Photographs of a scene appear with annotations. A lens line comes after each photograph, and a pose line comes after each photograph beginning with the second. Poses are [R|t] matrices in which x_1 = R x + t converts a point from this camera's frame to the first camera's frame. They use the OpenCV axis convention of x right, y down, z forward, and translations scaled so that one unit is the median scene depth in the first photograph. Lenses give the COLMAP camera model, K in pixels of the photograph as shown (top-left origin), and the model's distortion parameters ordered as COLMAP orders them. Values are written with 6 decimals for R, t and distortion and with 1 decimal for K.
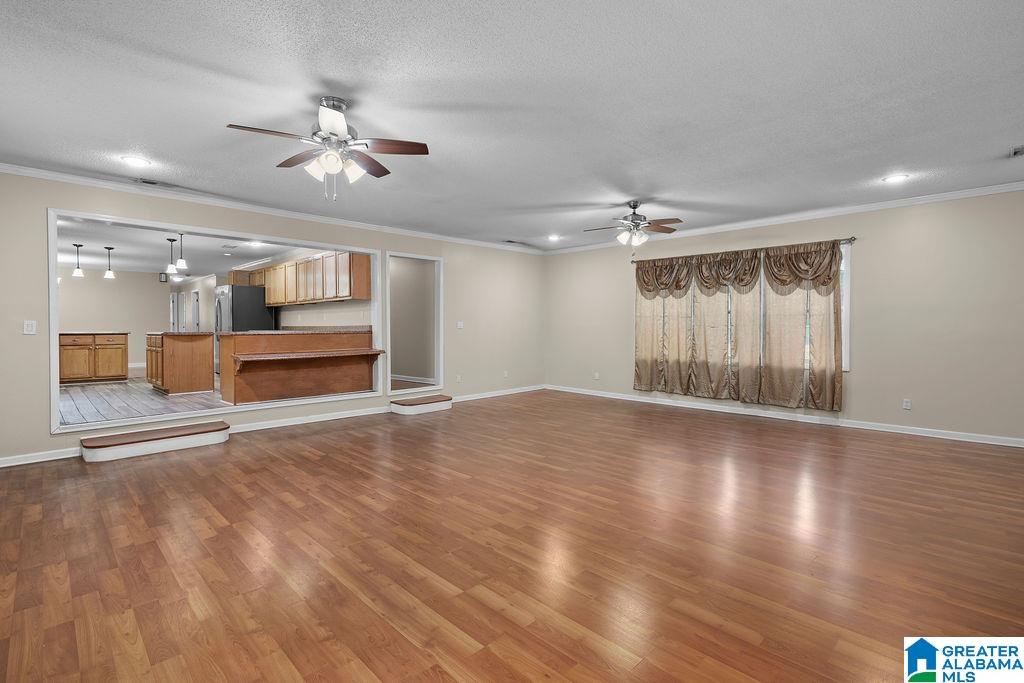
lens RADIAL K [[484.9, 0, 514.9], [0, 484.9, 334.0], [0, 0, 1]] dist [0.010378, -0.000947]
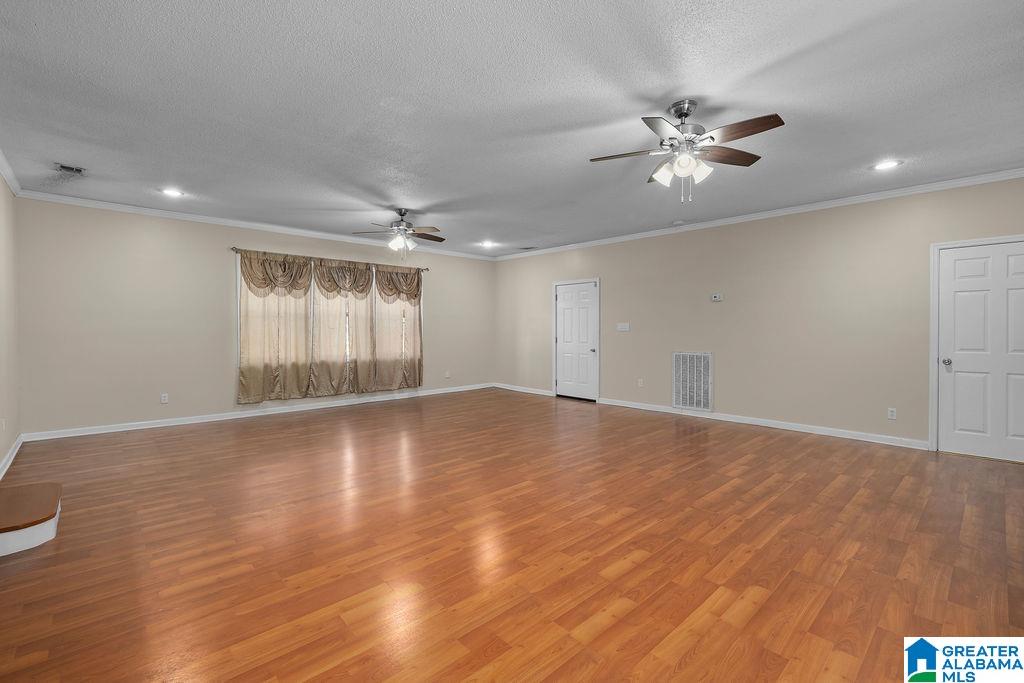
lens RADIAL K [[466.7, 0, 505.3], [0, 466.7, 324.6], [0, 0, 1]] dist [0.001281, 0.000967]
pose [[0.010464, 0.009004, 0.999905, -1.024320], [0.016842, 0.999816, -0.009179, -0.010215], [-0.999803, 0.016936, 0.010310, 1.028857]]
